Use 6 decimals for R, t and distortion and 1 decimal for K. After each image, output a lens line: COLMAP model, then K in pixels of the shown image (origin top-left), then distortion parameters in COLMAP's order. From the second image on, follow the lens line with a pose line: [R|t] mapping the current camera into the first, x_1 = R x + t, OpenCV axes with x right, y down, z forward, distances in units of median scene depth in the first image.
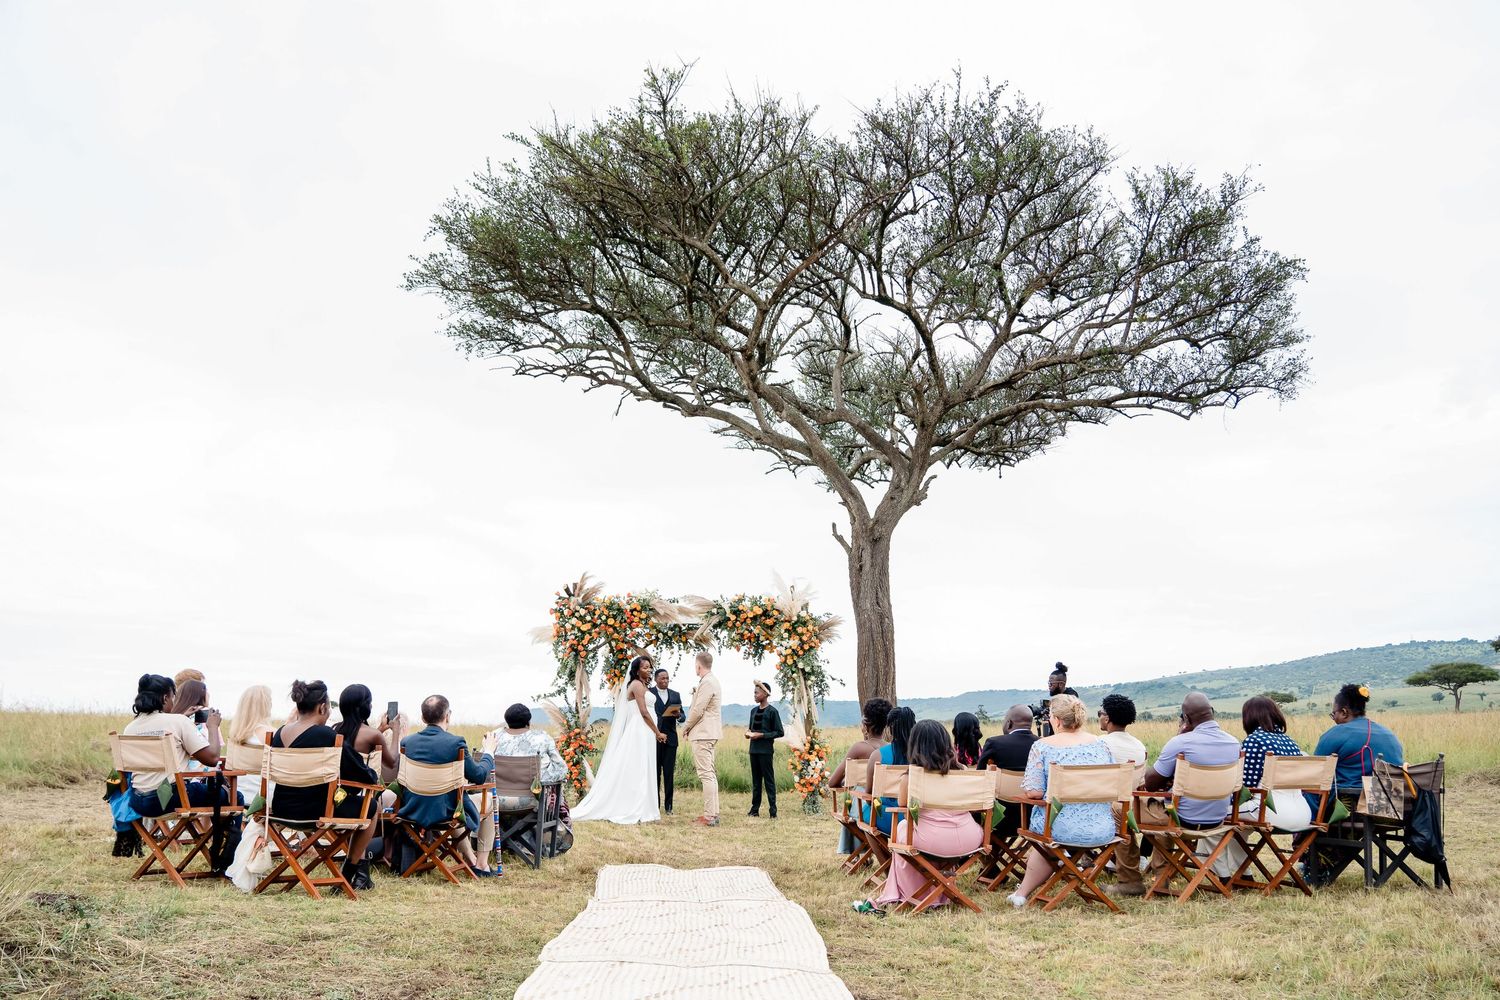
lens RADIAL K [[1325.4, 0, 750.0], [0, 1325.4, 500.0], [0, 0, 1]] dist [-0.158849, 0.006085]
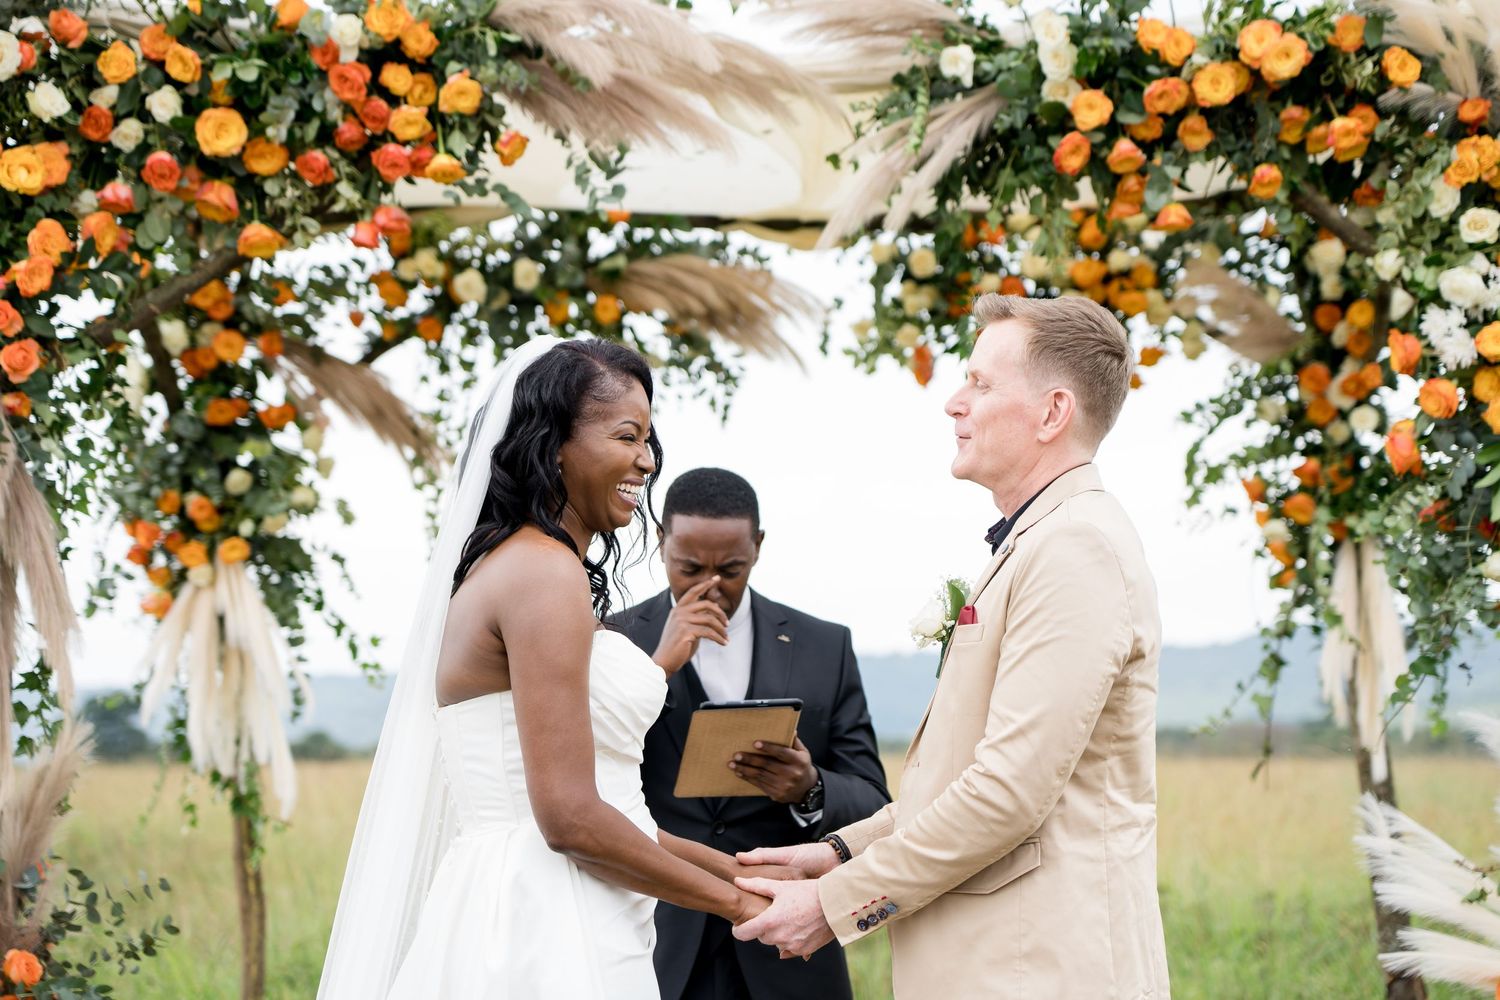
lens RADIAL K [[4046.2, 0, 750.0], [0, 4046.2, 500.0], [0, 0, 1]] dist [1.116007, -0.625406]
pose [[0.996102, -0.000973, 0.088208, -0.082001], [-0.009280, 0.993234, 0.115761, 0.073447], [-0.087723, -0.116128, 0.989353, 0.515377]]
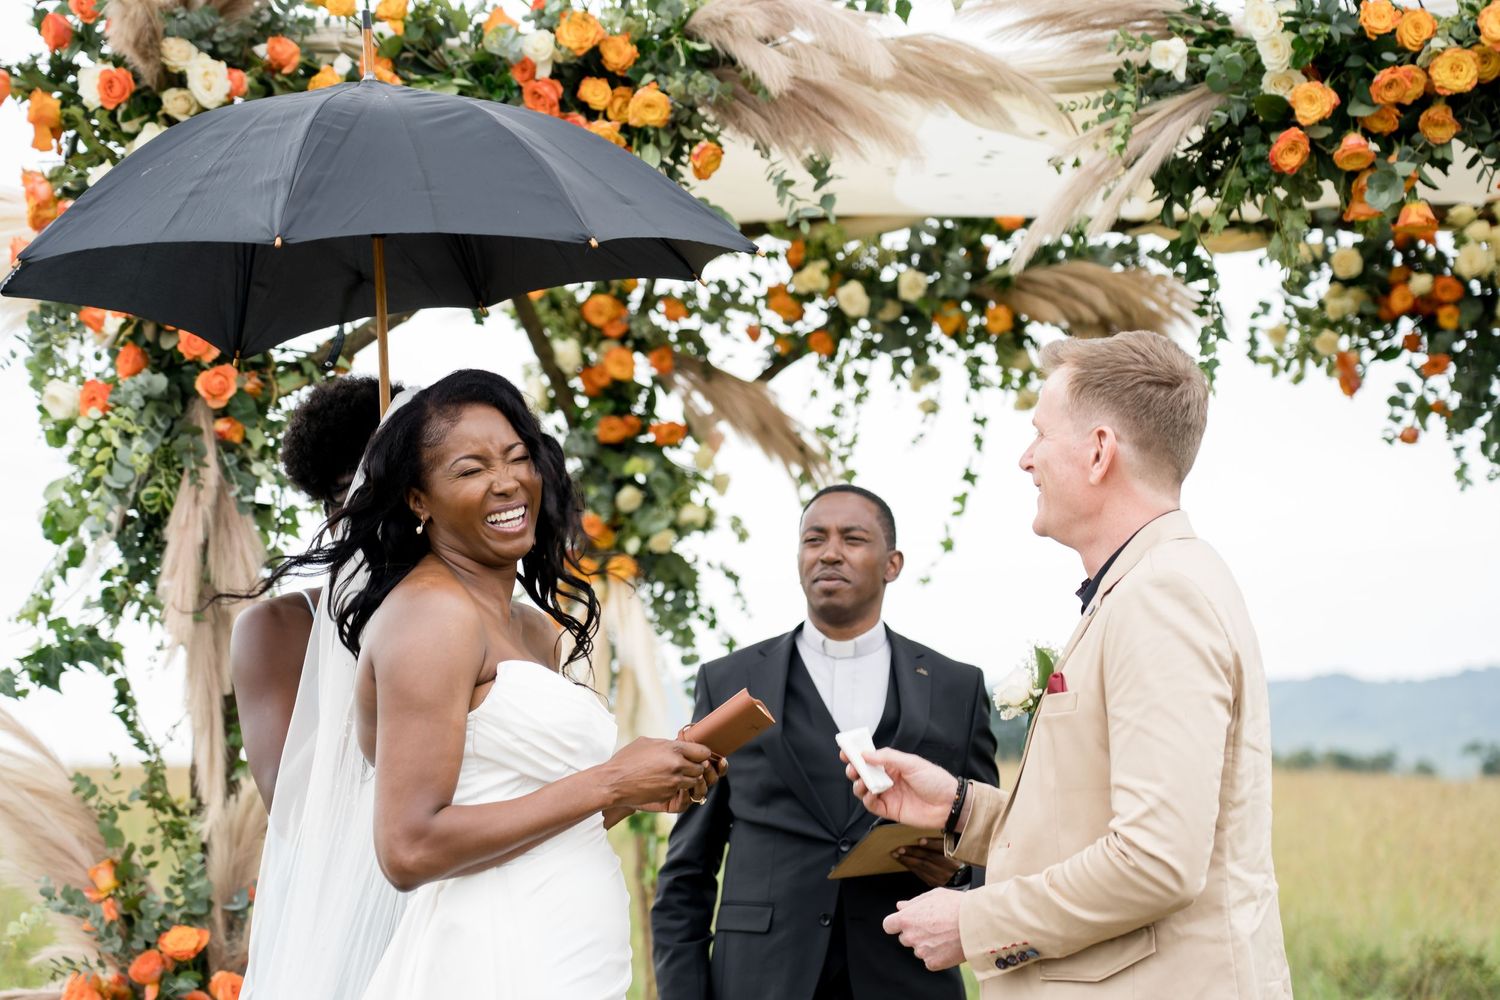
lens RADIAL K [[4058.0, 0, 750.0], [0, 4058.0, 500.0], [0, 0, 1]] dist [0.994236, -0.211527]
pose [[0.988474, -0.000198, -0.151391, -0.005183], [0.017884, 0.993149, 0.115477, 0.073153], [0.150331, -0.116853, 0.981706, 0.535620]]
